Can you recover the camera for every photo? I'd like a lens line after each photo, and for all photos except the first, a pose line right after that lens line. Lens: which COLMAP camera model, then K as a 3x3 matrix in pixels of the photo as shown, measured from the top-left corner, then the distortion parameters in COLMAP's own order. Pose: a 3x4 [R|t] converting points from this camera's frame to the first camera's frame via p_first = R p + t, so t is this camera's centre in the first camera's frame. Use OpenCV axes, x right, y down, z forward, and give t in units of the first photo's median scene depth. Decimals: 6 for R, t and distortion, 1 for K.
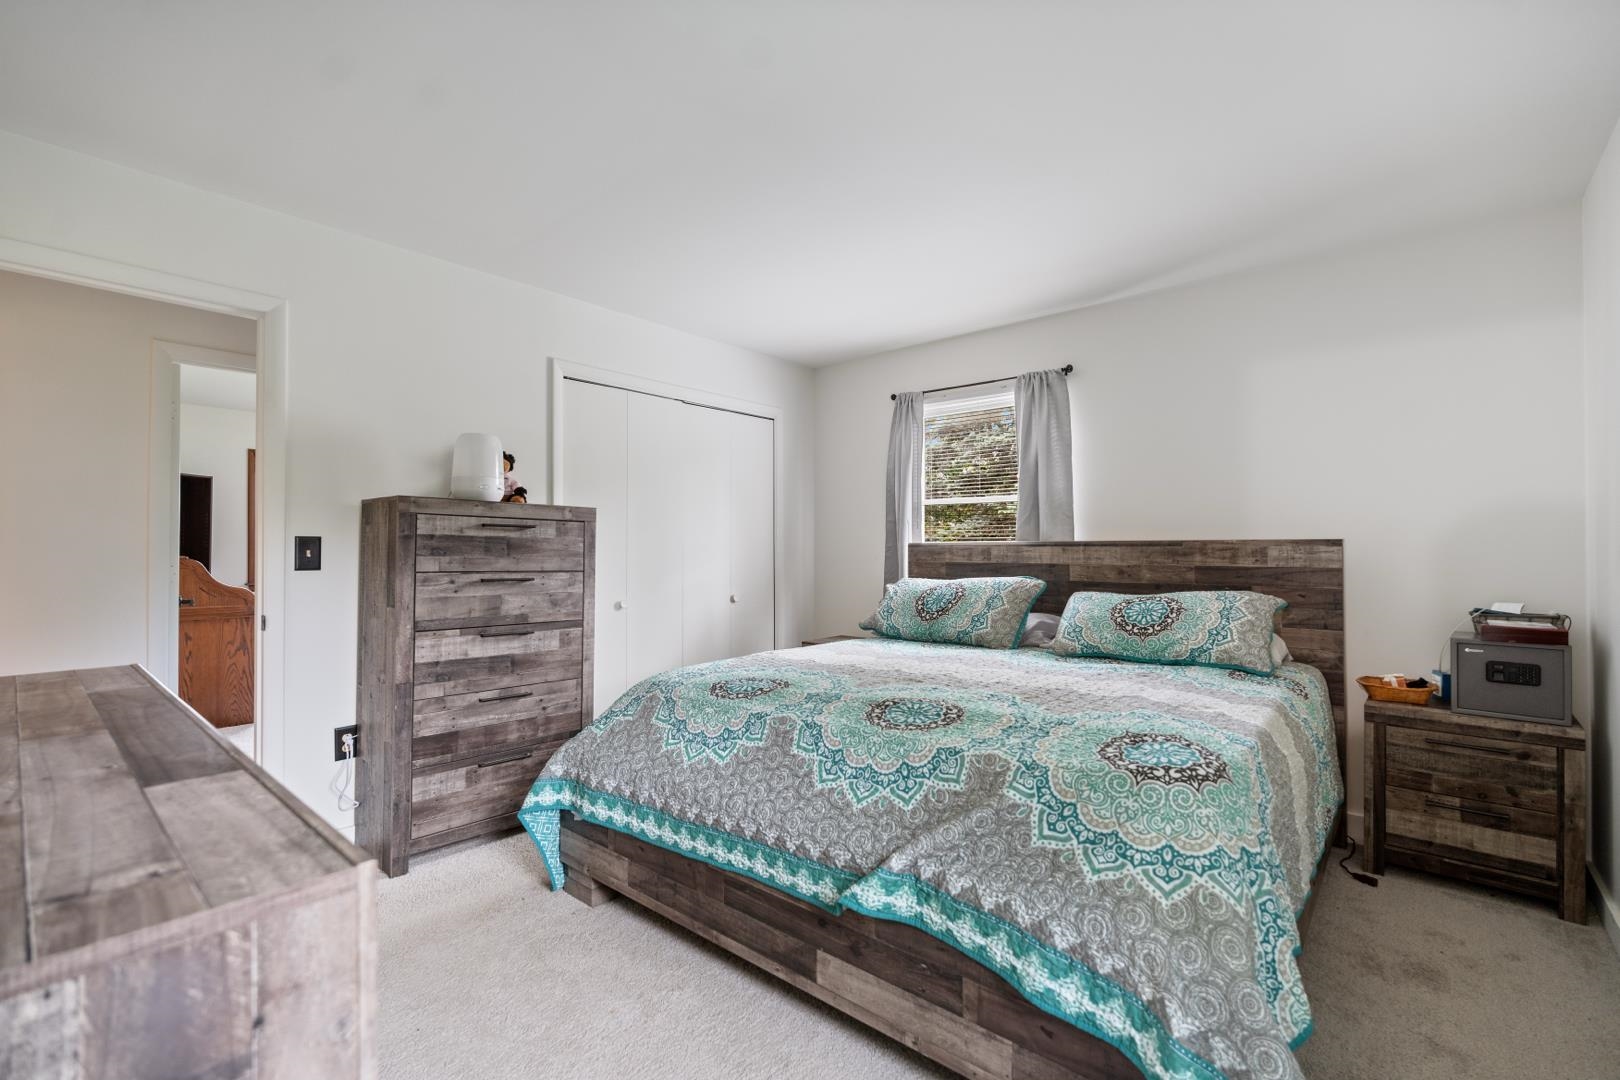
lens RADIAL K [[708.0, 0, 816.5], [0, 708.0, 548.6], [0, 0, 1]] dist [-0.010461, 0.000034]
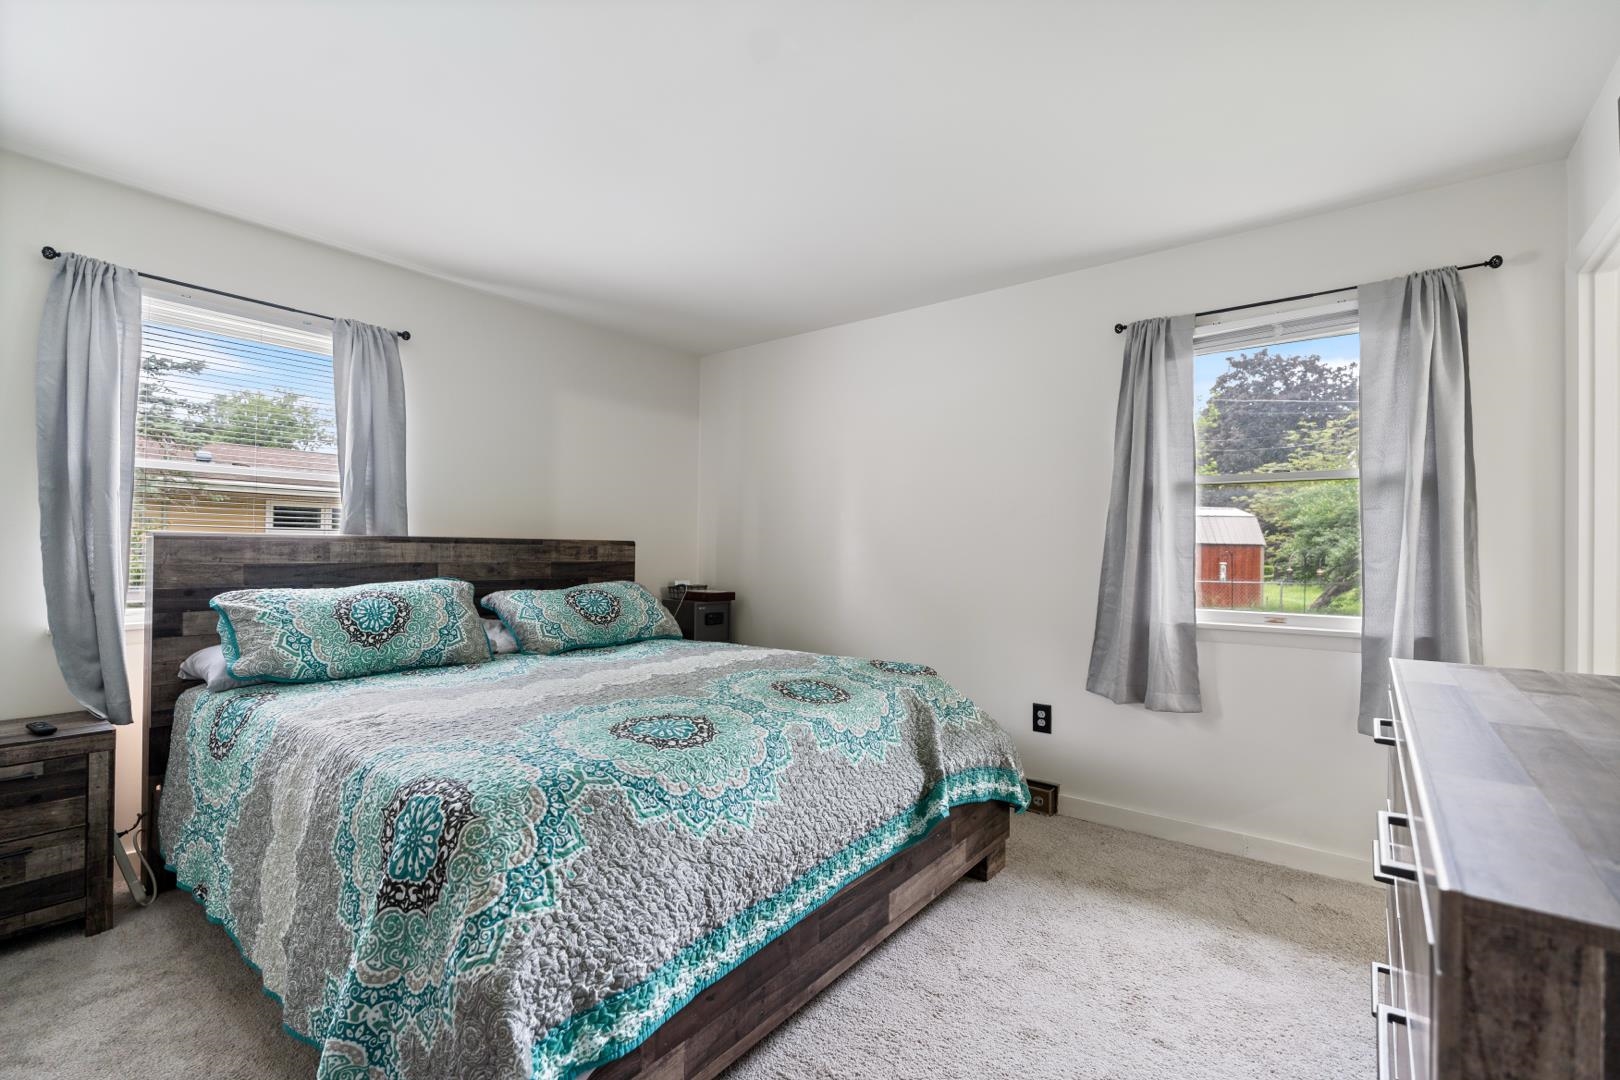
lens RADIAL K [[708.0, 0, 816.5], [0, 708.0, 548.6], [0, 0, 1]] dist [-0.010461, 0.000034]
pose [[-0.050618, 0.002706, 0.998714, -0.610817], [-0.011660, 0.999927, -0.003300, 0.001687], [-0.998650, -0.011812, -0.050583, 0.625371]]
